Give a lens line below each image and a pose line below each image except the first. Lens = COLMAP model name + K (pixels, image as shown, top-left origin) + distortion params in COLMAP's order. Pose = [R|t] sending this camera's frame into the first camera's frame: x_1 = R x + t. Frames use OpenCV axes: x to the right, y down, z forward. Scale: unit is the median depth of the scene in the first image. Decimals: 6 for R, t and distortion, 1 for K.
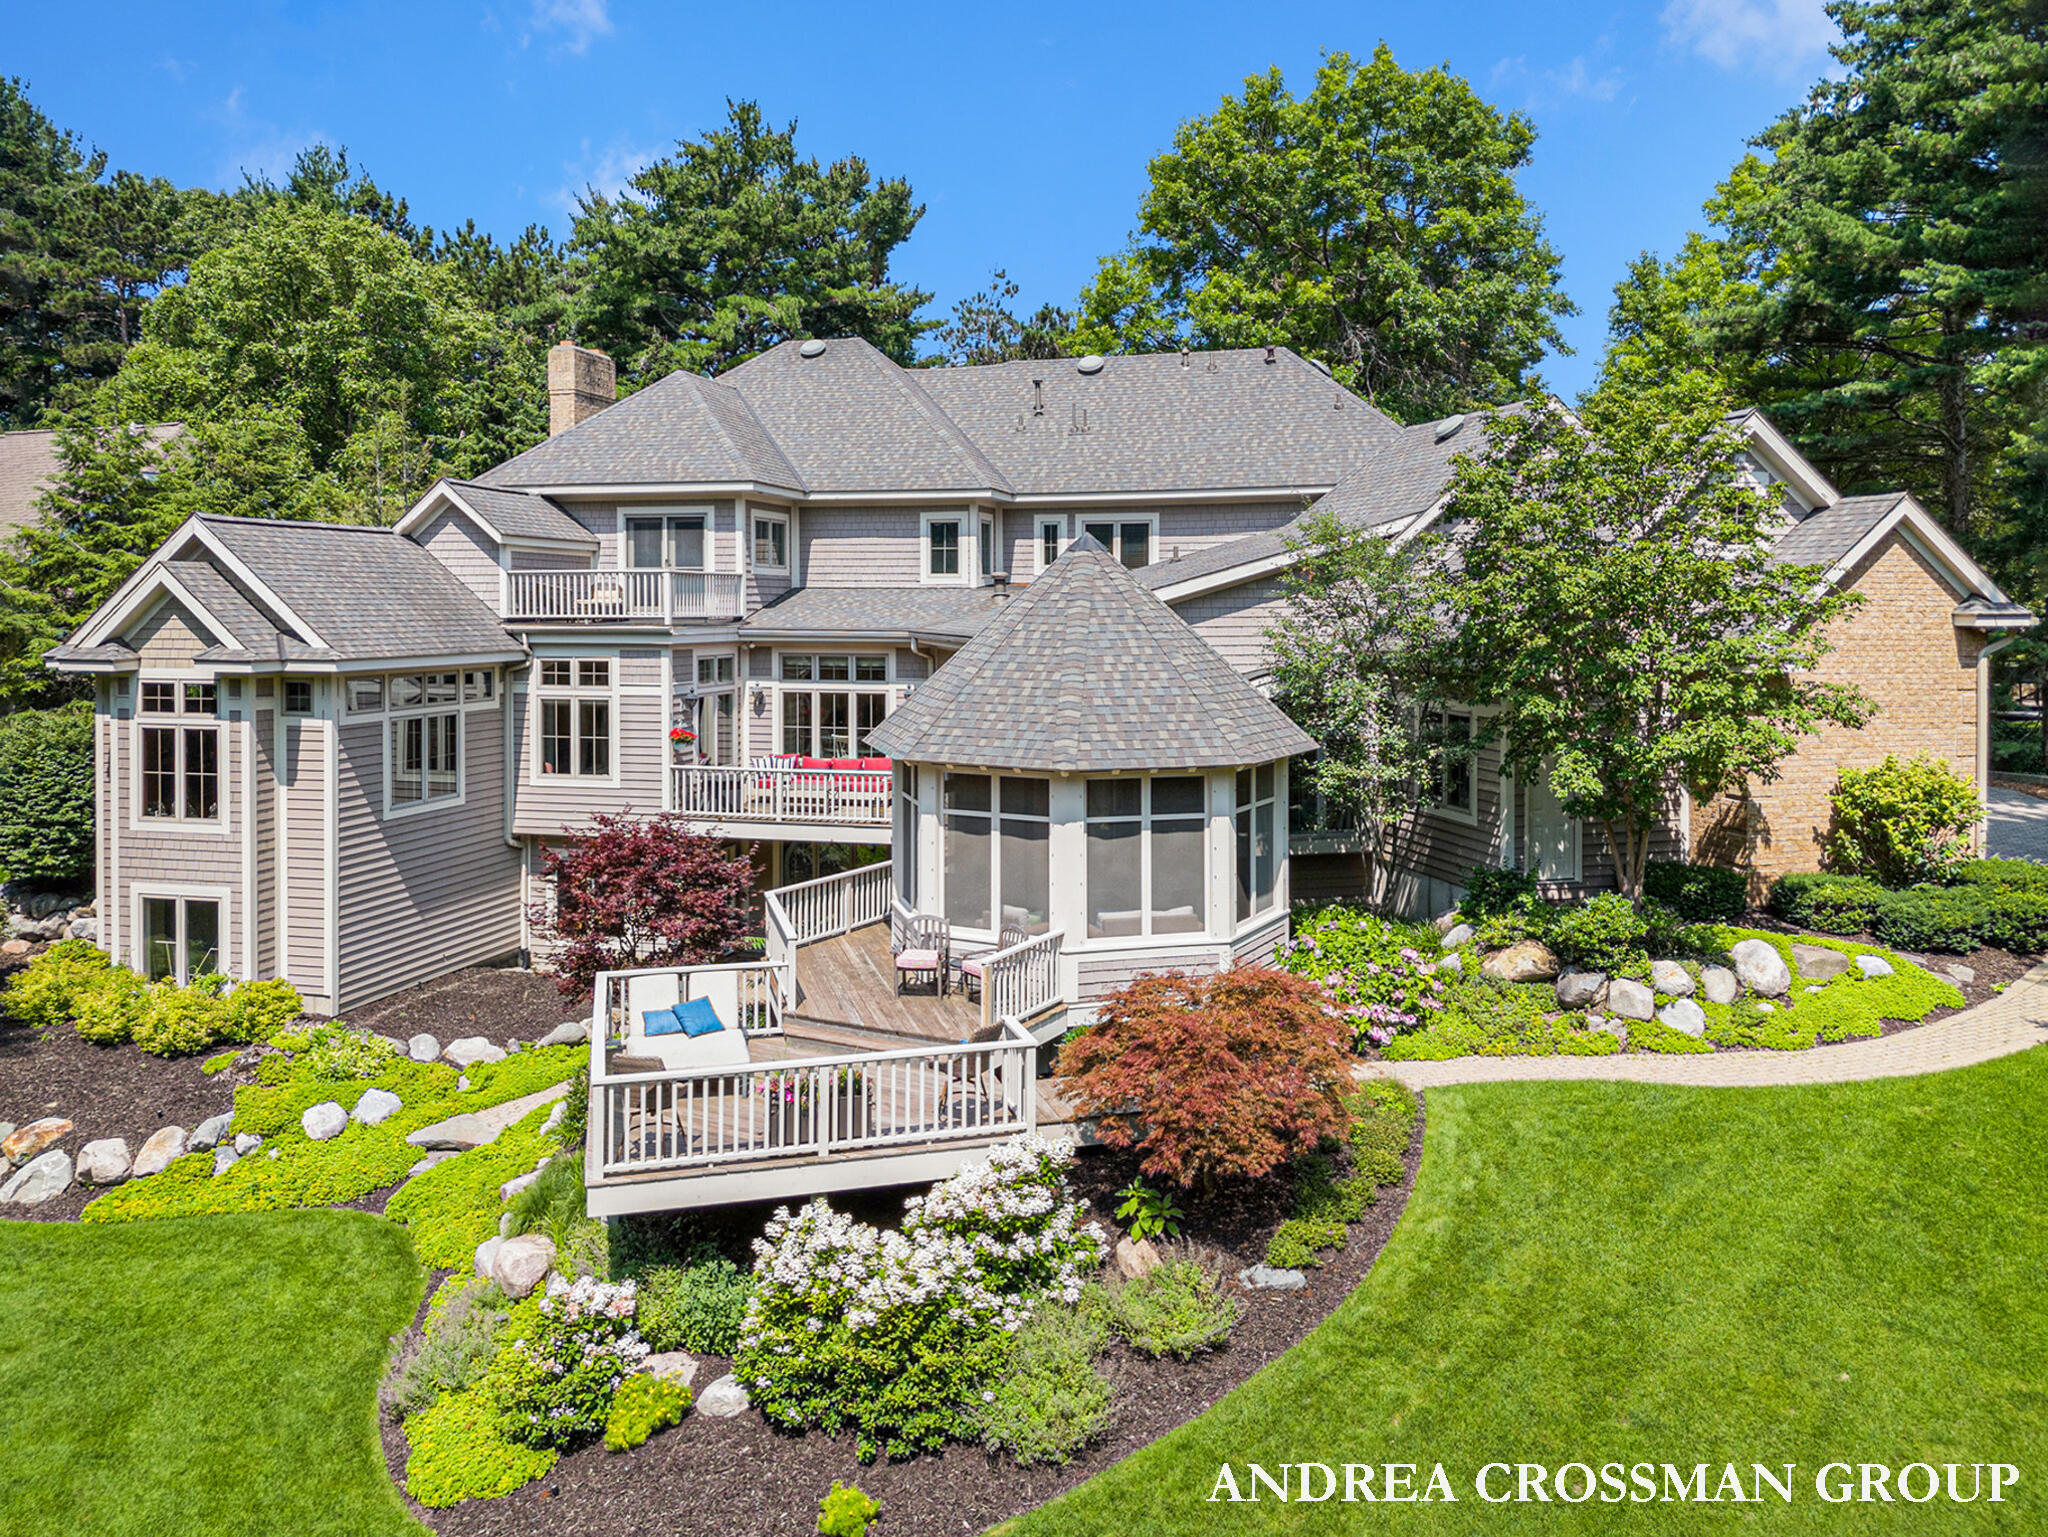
lens RADIAL K [[1480.2, 0, 1059.8], [0, 1480.2, 633.1], [0, 0, 1]] dist [0.042130, -0.015717]
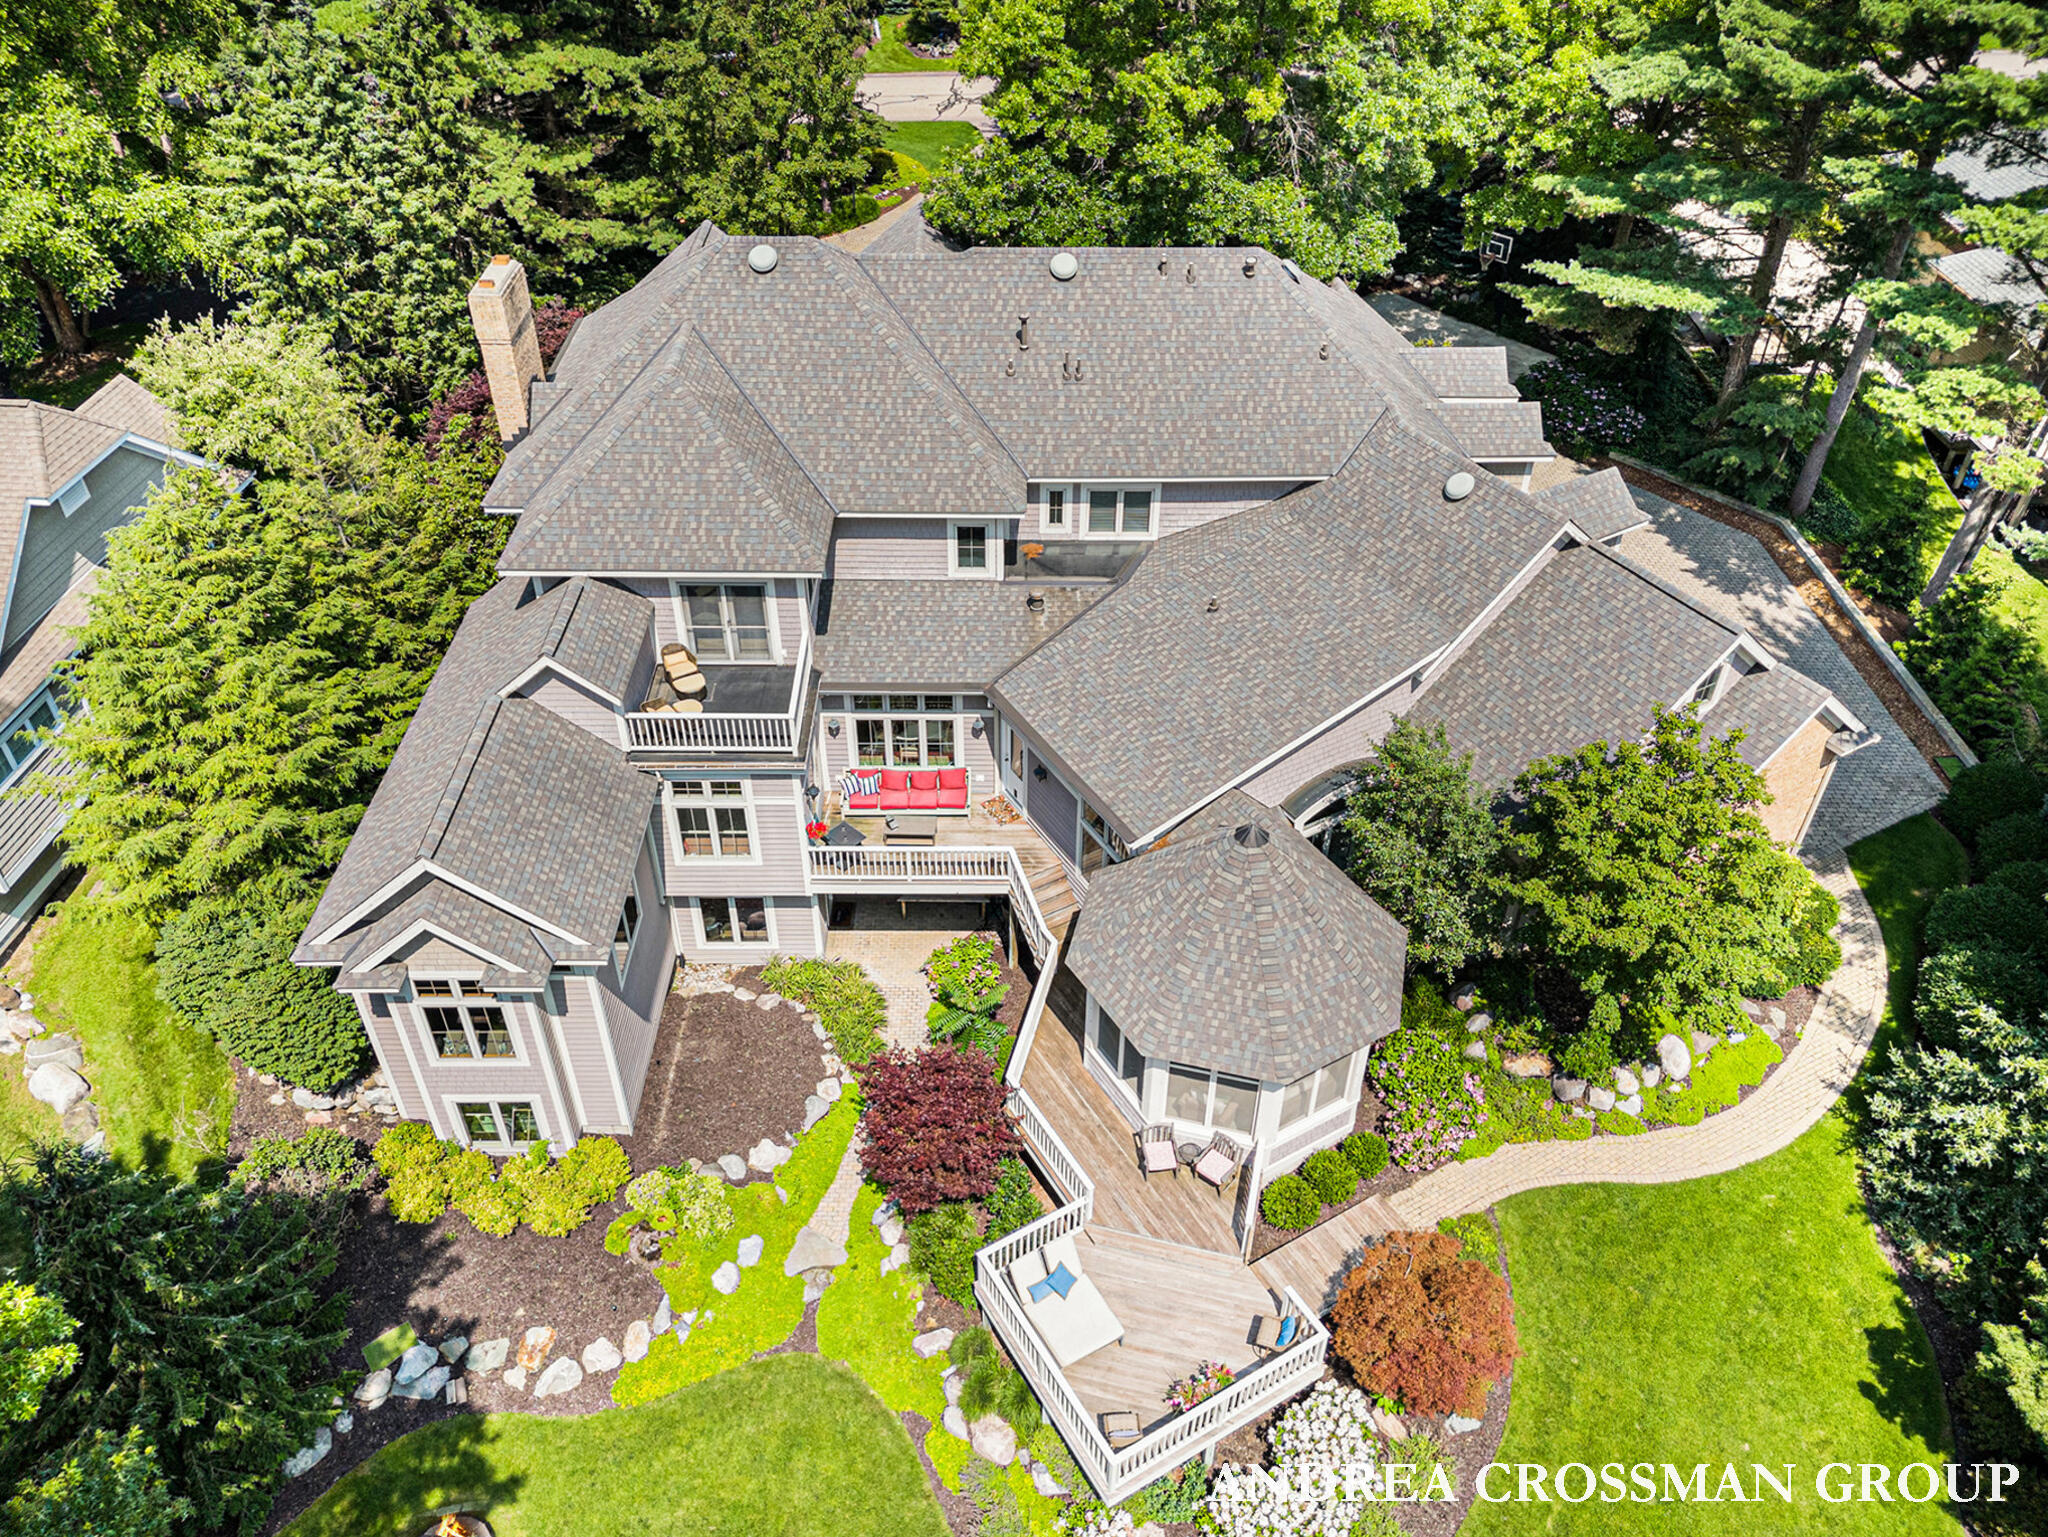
lens RADIAL K [[1461.1, 0, 1060.2], [0, 1461.1, 769.5], [0, 0, 1]] dist [0.031281, -0.009851]
pose [[0.965816, -0.143153, 0.216119, -0.306778], [-0.015529, 0.800248, 0.599468, -0.643628], [-0.258764, -0.582332, 0.770669, 0.104534]]
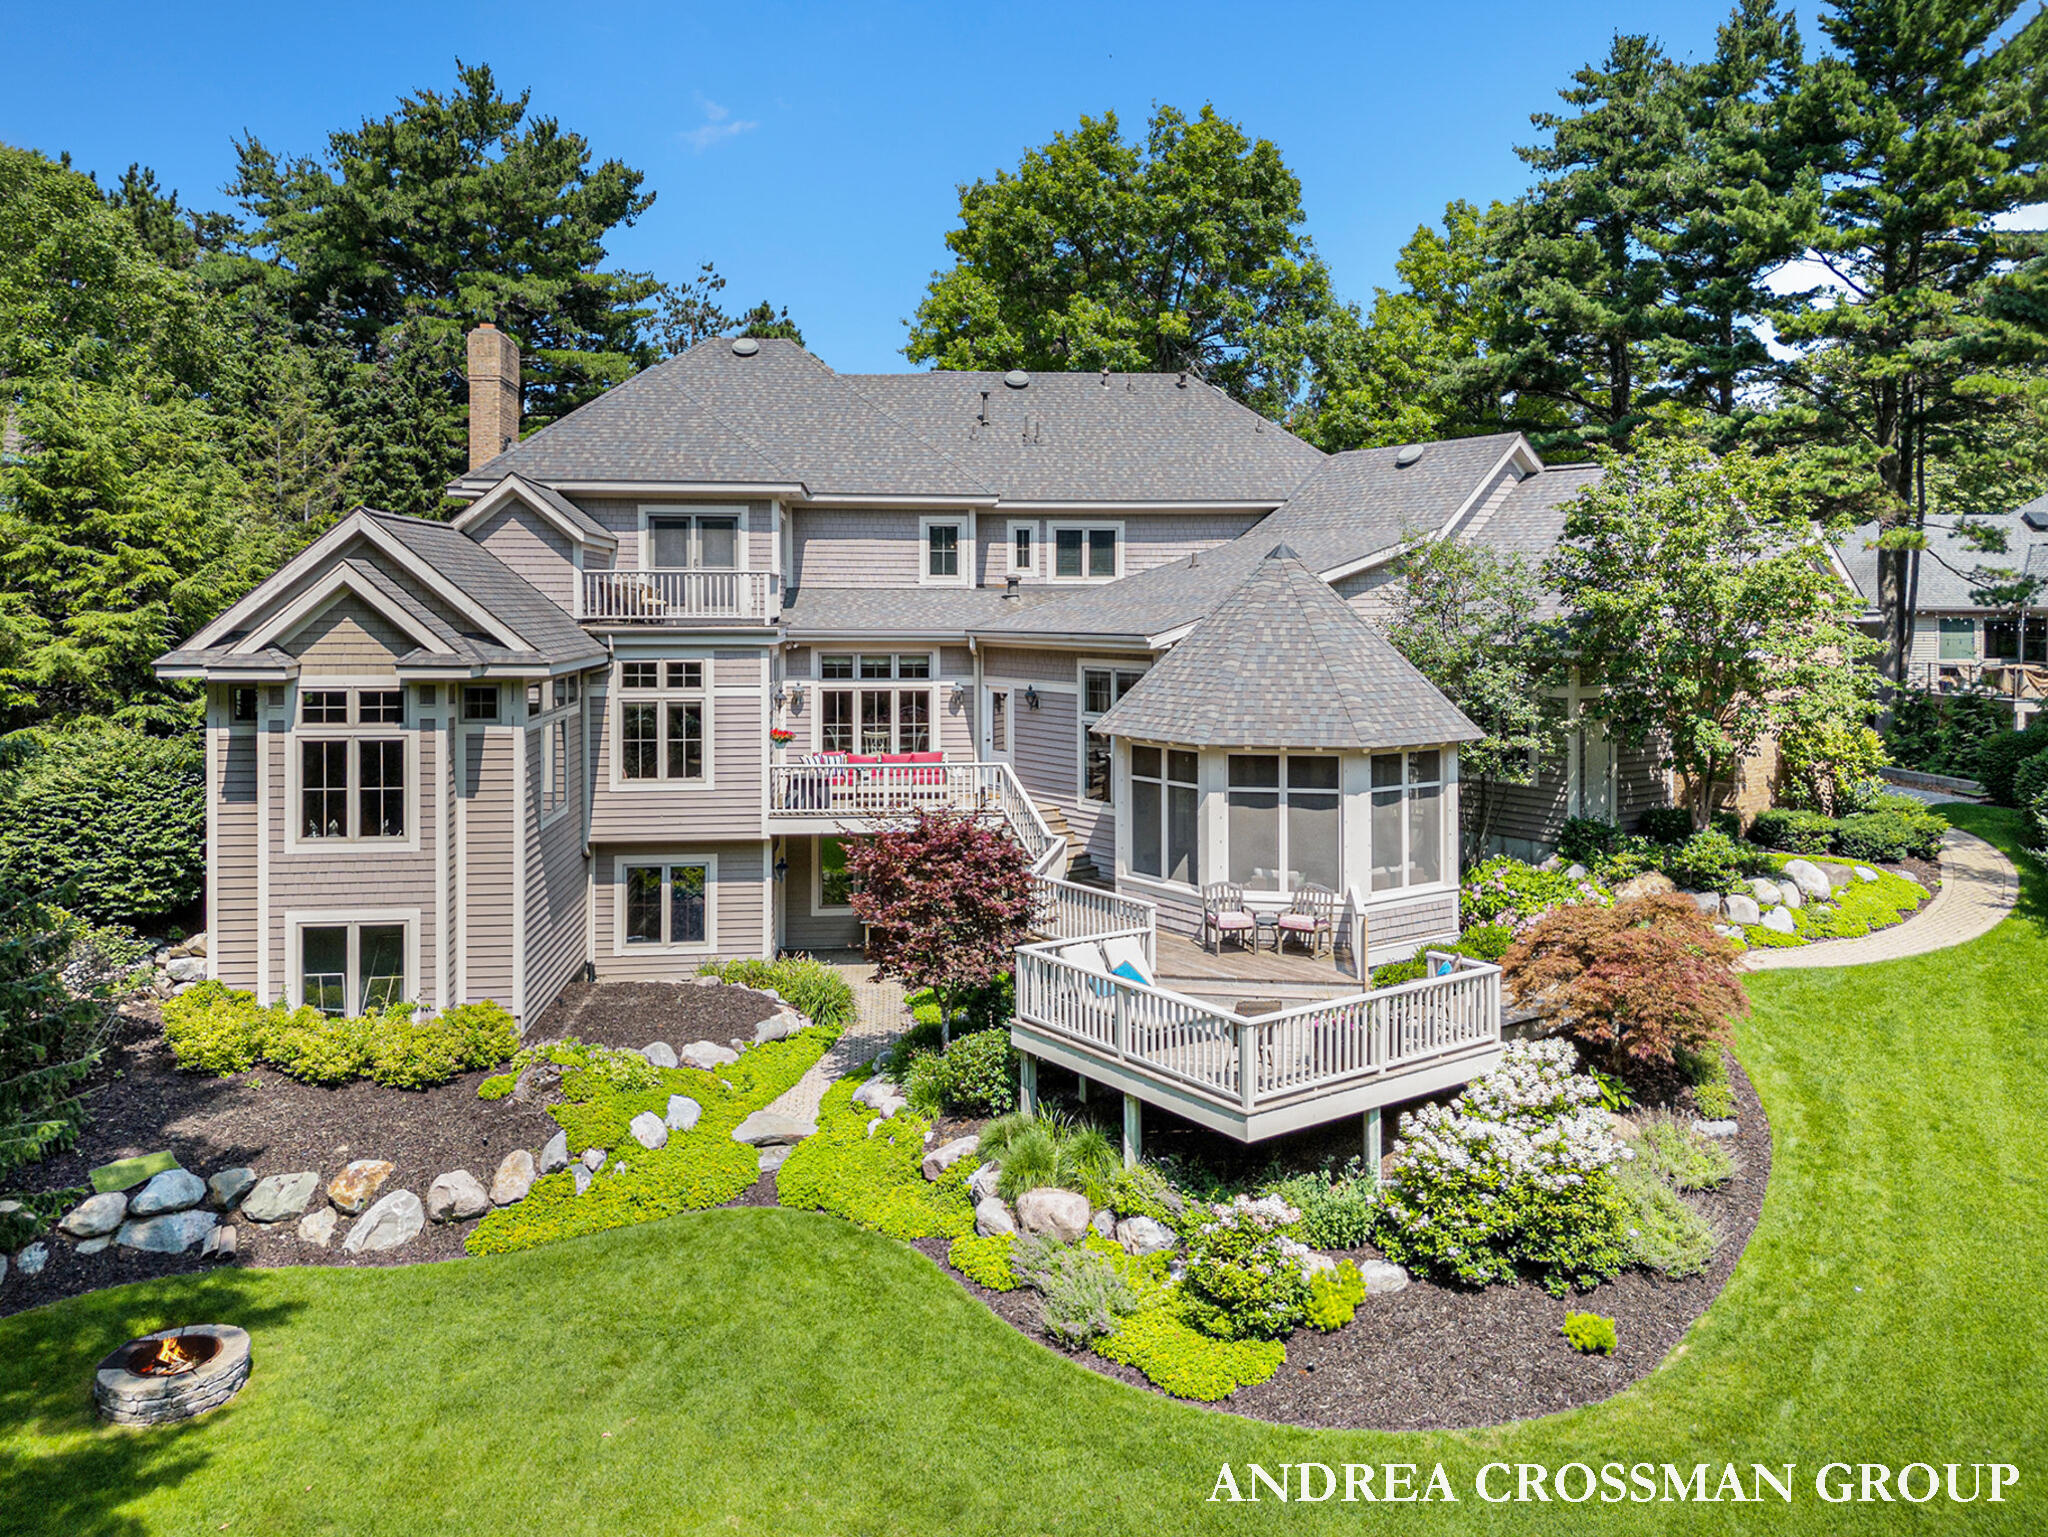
lens RADIAL K [[1480.2, 0, 1059.8], [0, 1480.2, 633.1], [0, 0, 1]] dist [0.042130, -0.015717]
pose [[0.937776, -0.006425, 0.347181, -0.422129], [0.005965, 0.999979, 0.002393, -0.001509], [-0.347189, -0.000173, 0.937795, -0.009277]]
